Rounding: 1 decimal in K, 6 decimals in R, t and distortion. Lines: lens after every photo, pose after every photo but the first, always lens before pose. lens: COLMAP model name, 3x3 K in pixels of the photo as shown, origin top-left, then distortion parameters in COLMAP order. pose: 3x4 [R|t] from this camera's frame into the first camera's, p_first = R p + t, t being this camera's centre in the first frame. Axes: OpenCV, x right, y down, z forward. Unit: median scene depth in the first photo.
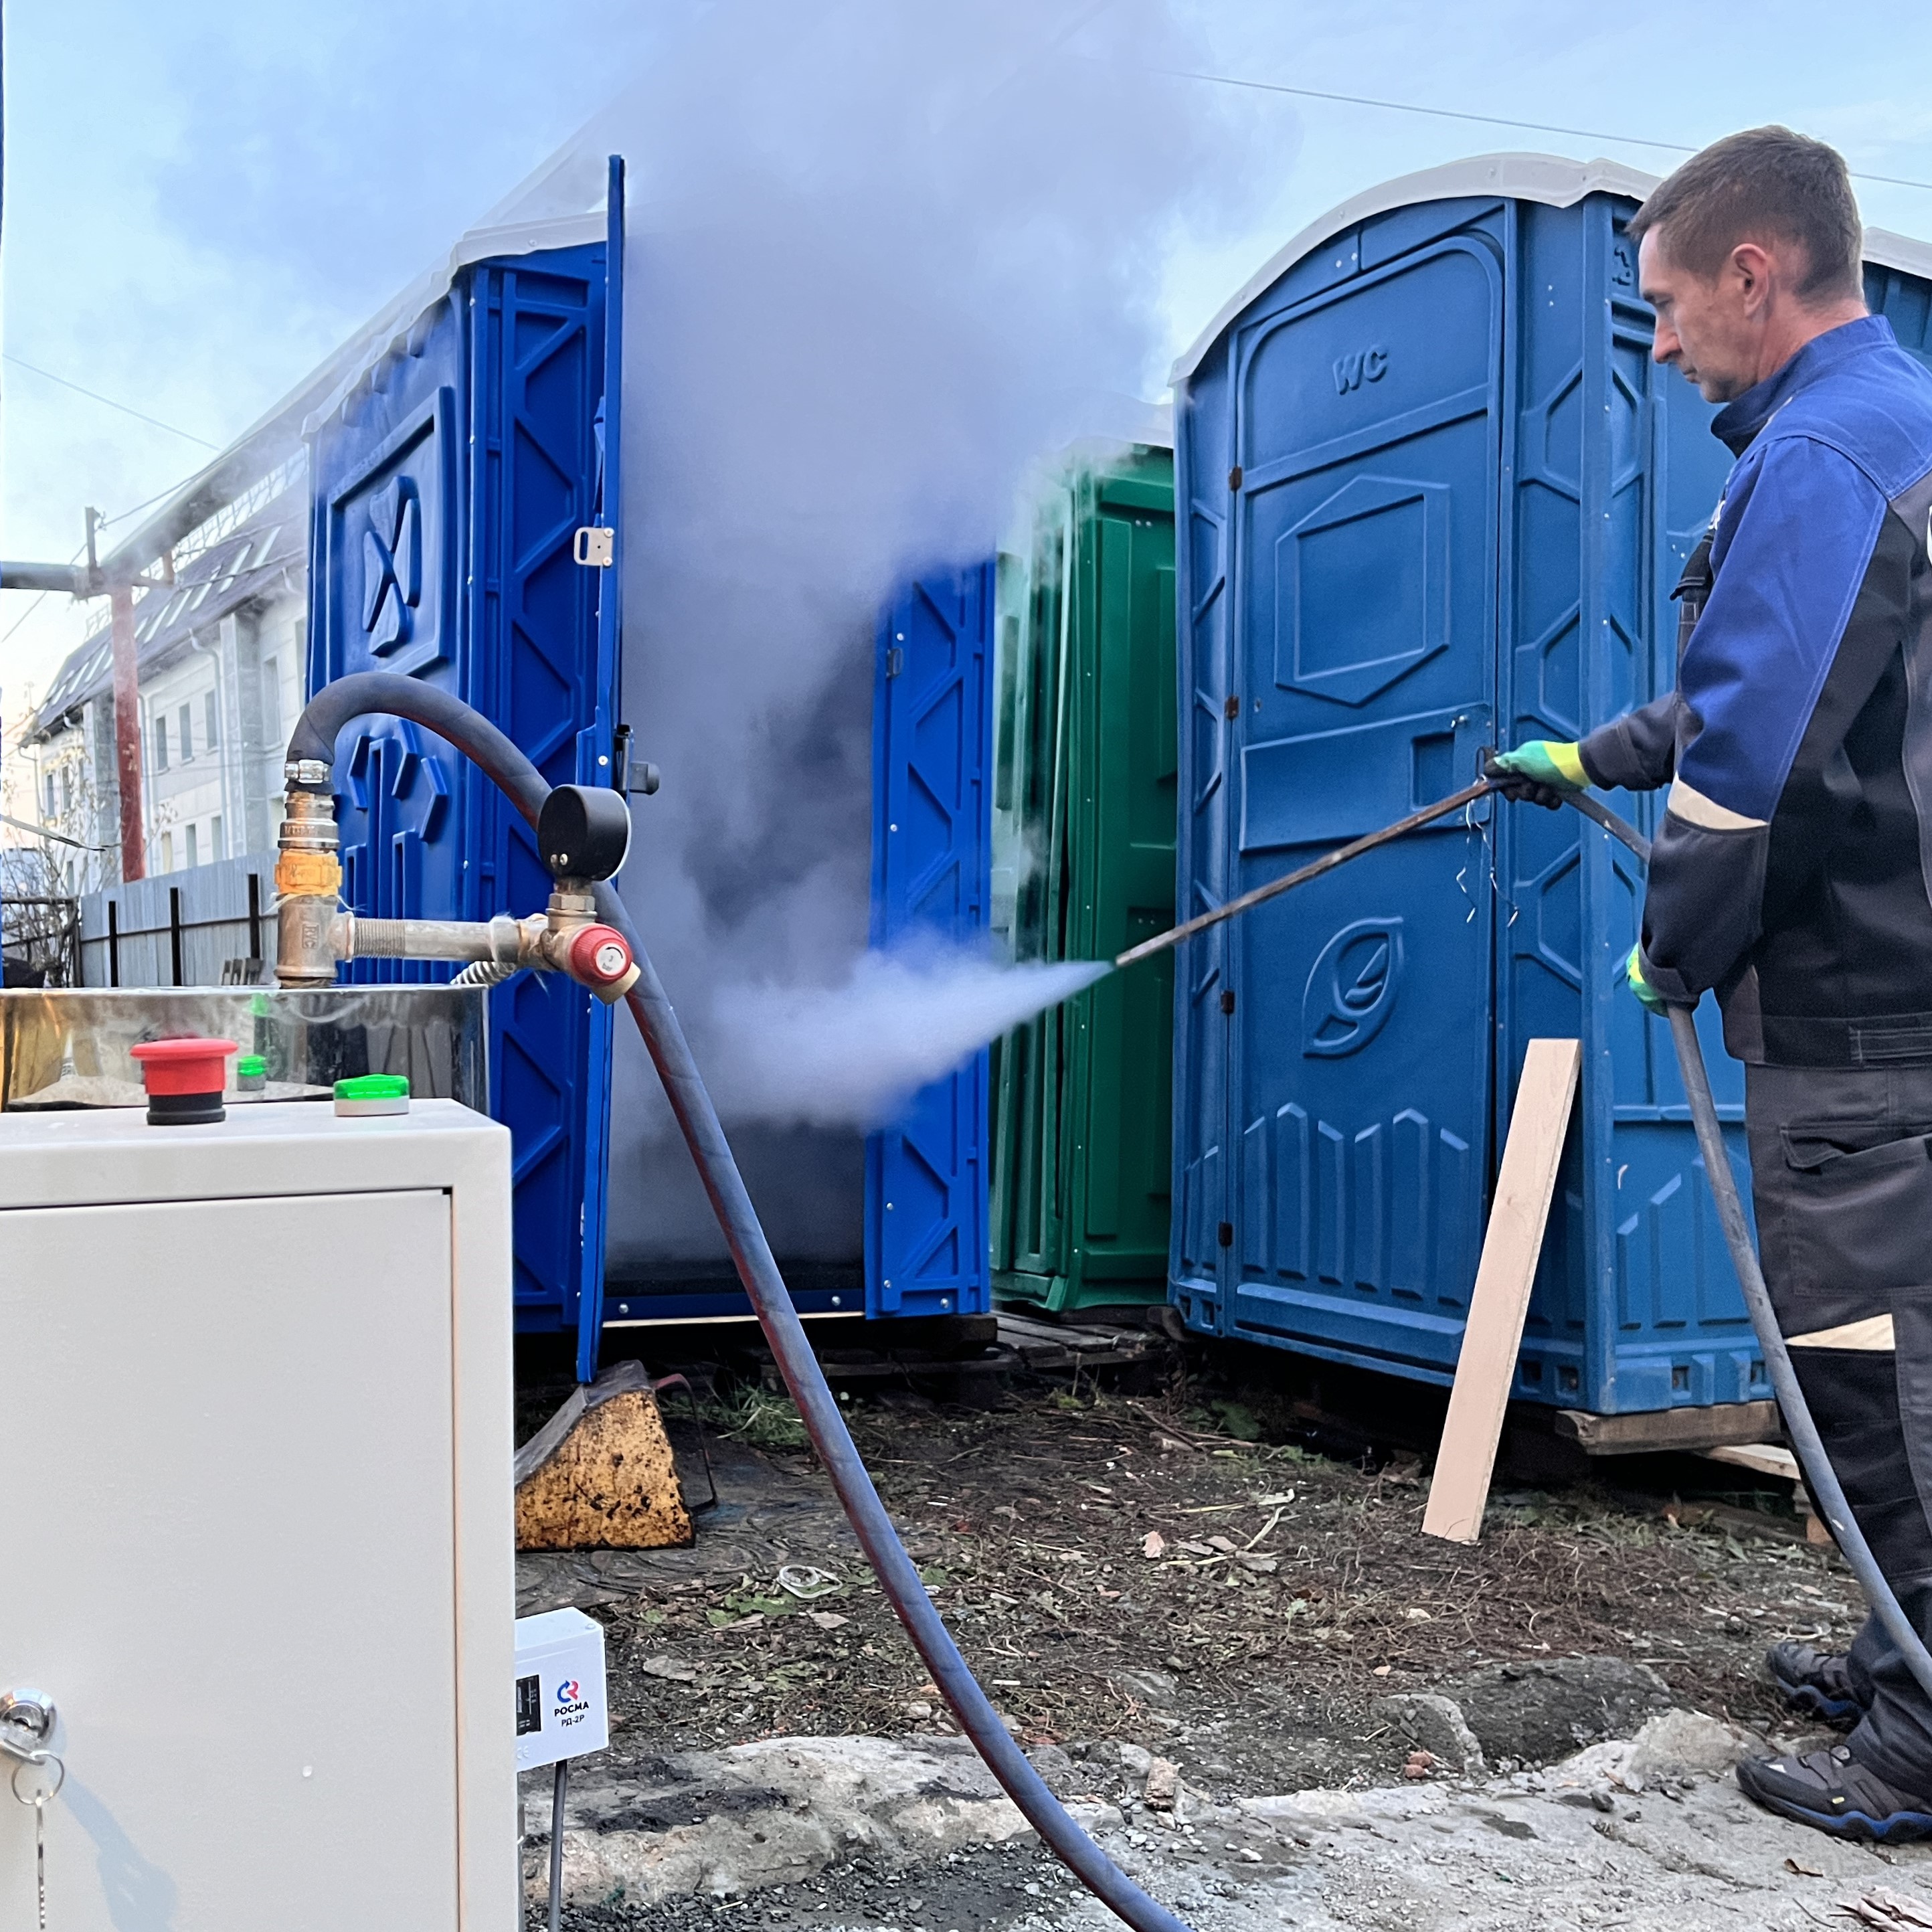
lens RADIAL K [[2055.5, 0, 747.4], [0, 2055.5, 978.1], [0, 0, 1]] dist [0.081376, -0.092384]
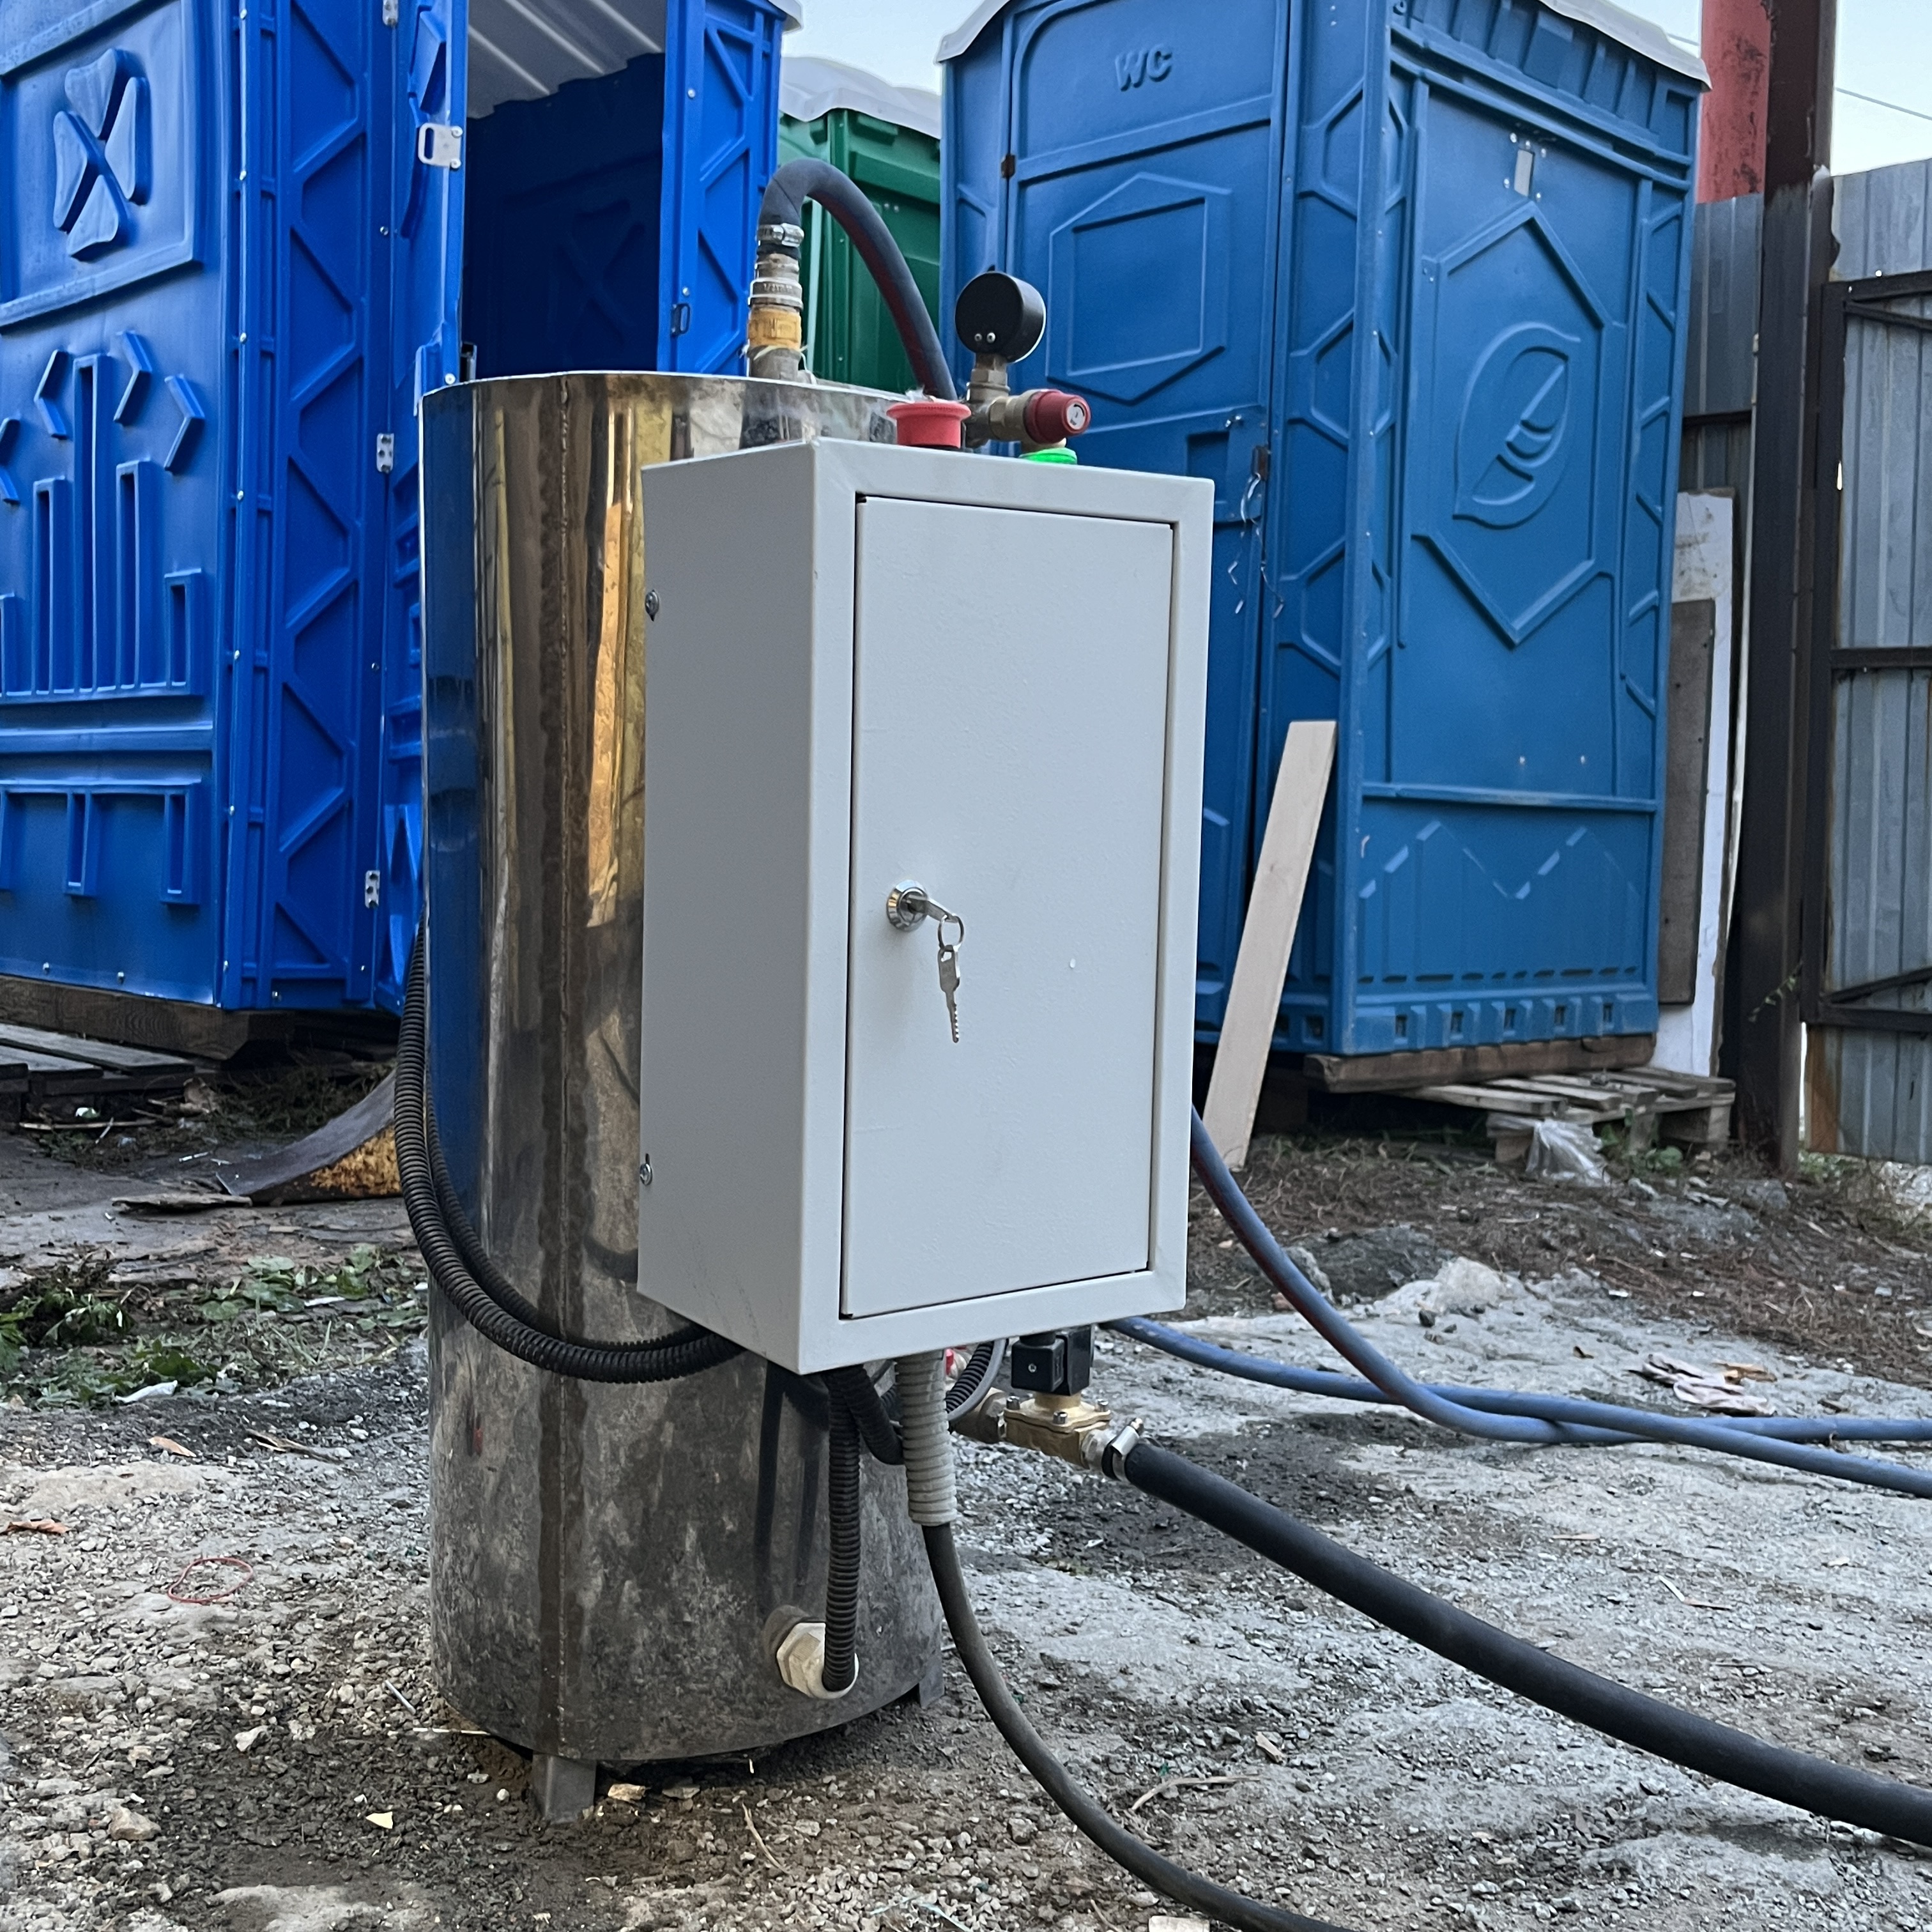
lens RADIAL K [[2260.0, 0, 966.0], [0, 2260.0, 966.0], [0, 0, 1]] dist [0.040901, -0.030929]
pose [[0.946297, -0.001277, 0.323297, -0.156139], [-0.028107, 0.995881, 0.086203, 0.055778], [-0.322075, -0.090661, 0.942363, -0.067839]]
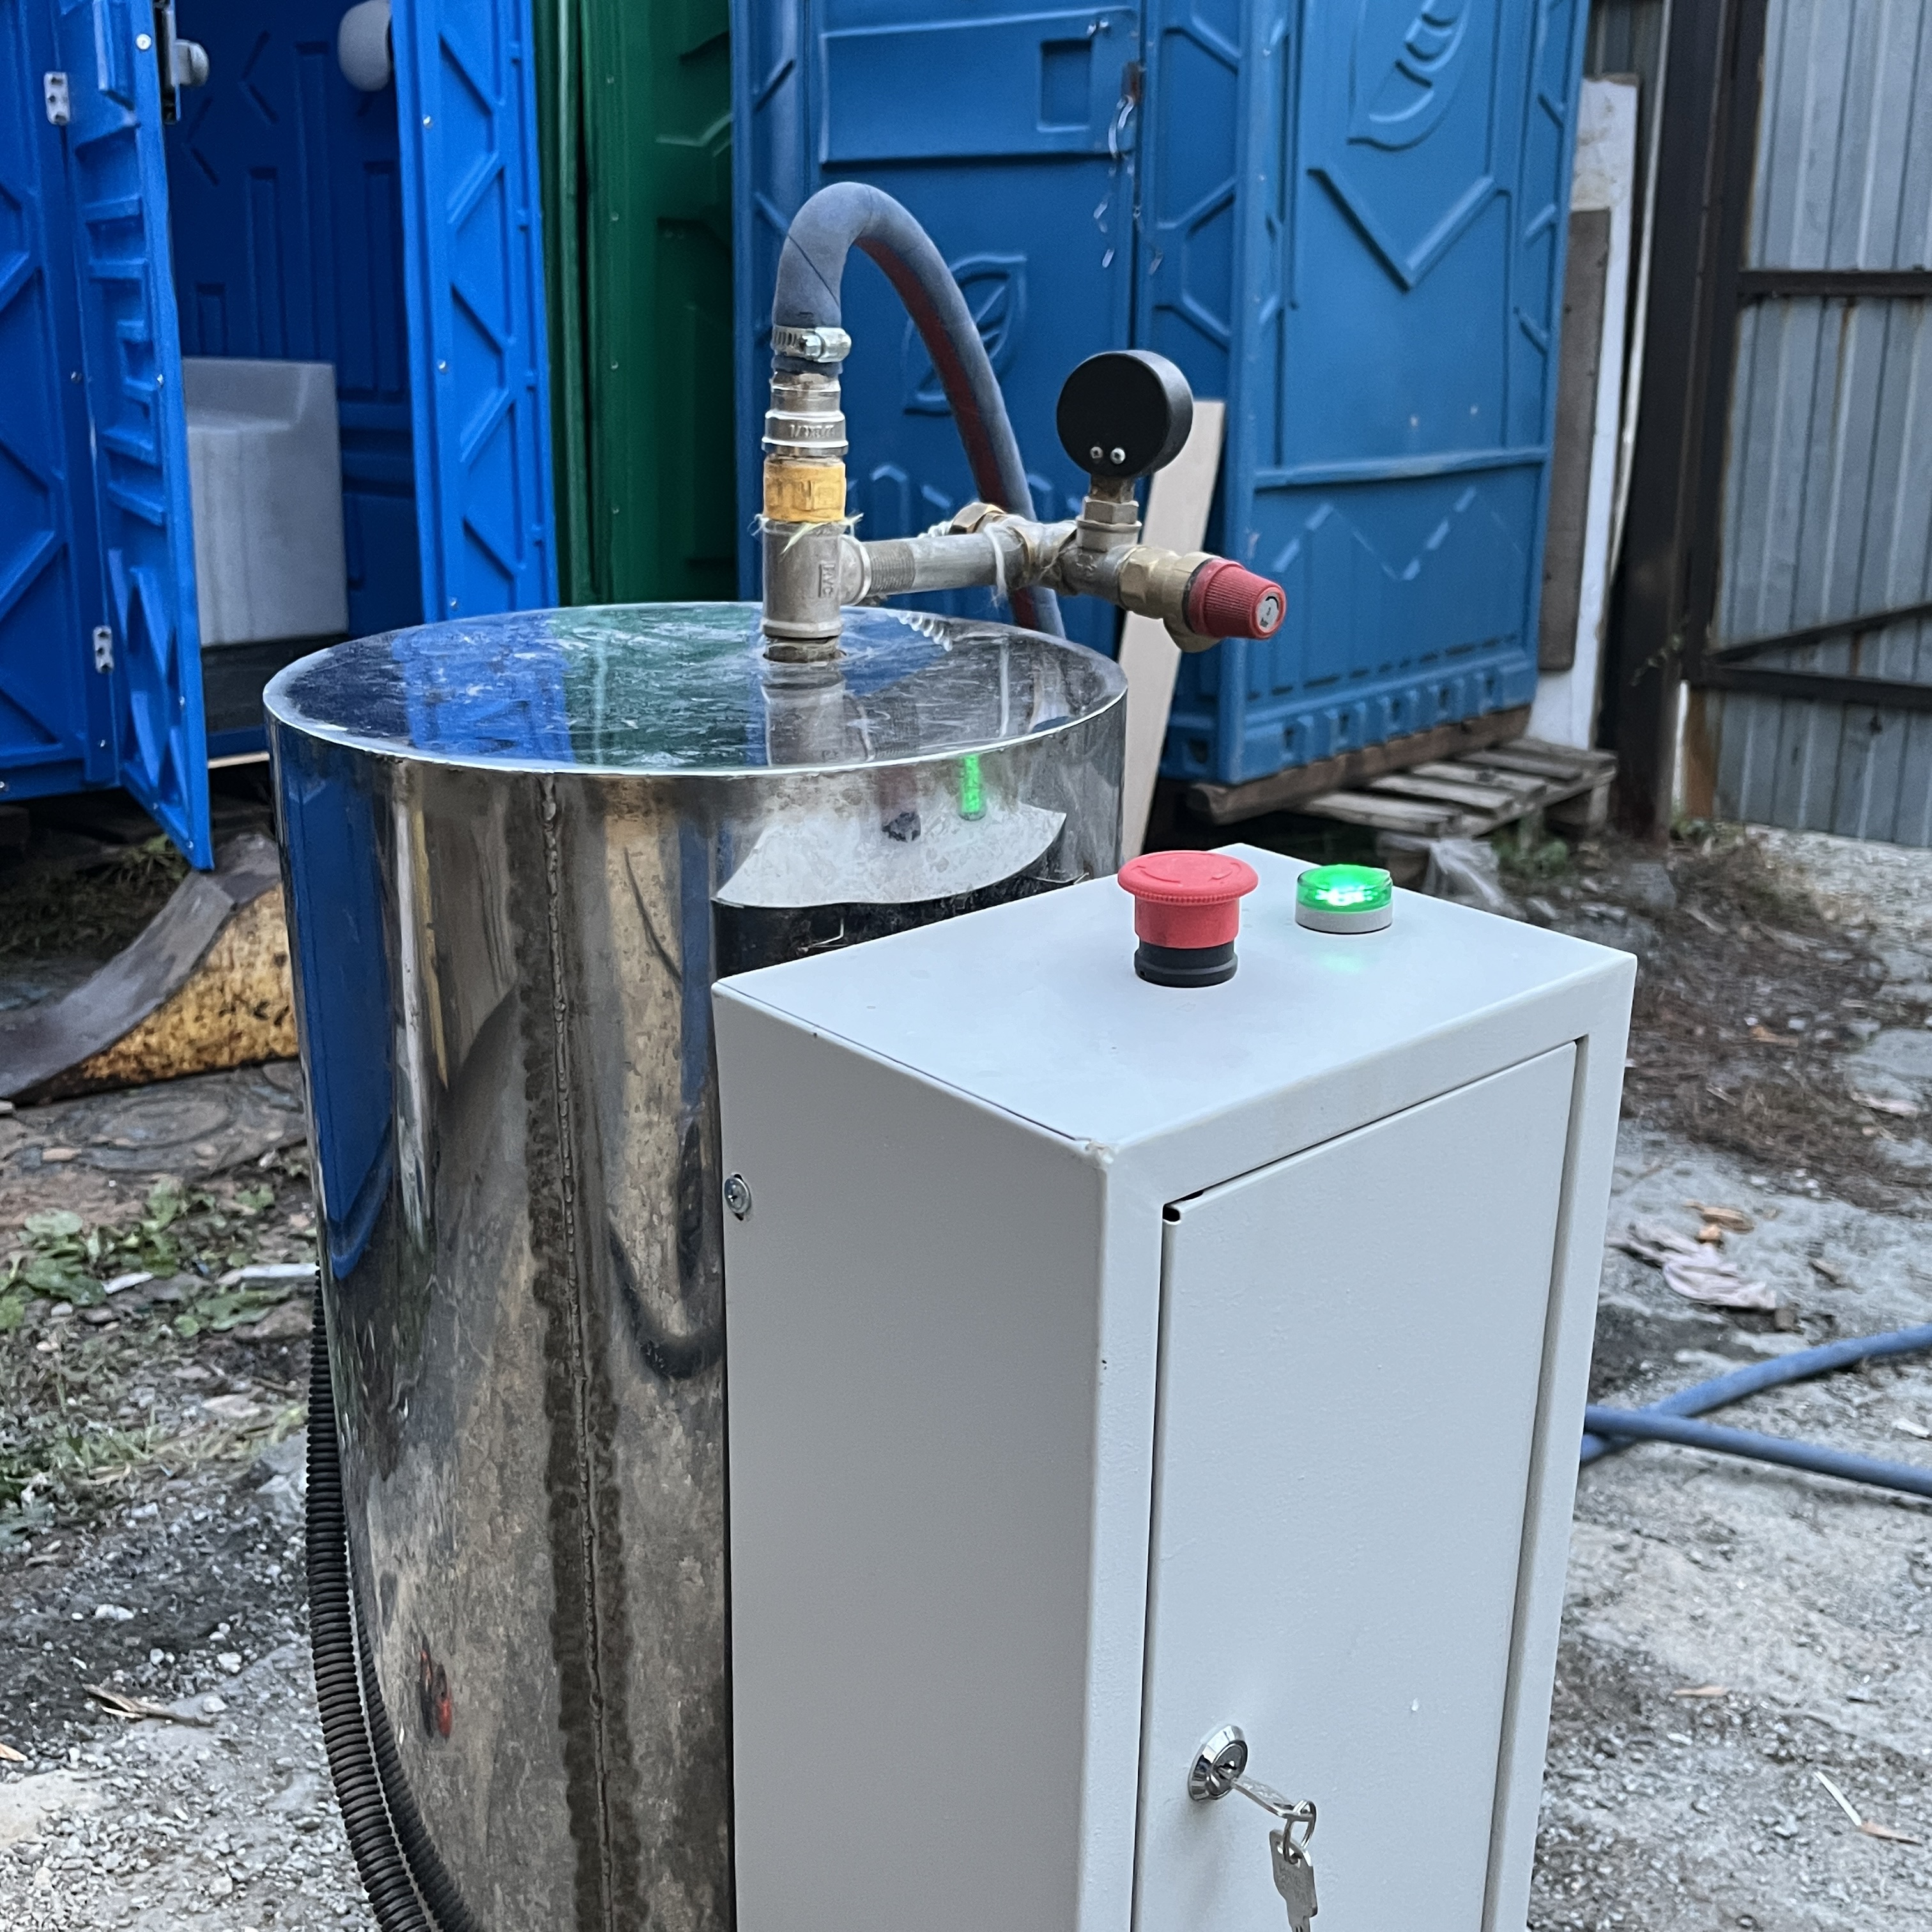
lens RADIAL K [[2260.0, 0, 966.0], [0, 2260.0, 966.0], [0, 0, 1]] dist [0.040901, -0.030929]
pose [[0.902203, -0.122605, 0.413519, -0.154881], [-0.013020, 0.950568, 0.310244, -0.041880], [-0.431115, -0.285287, 0.856009, 0.077298]]
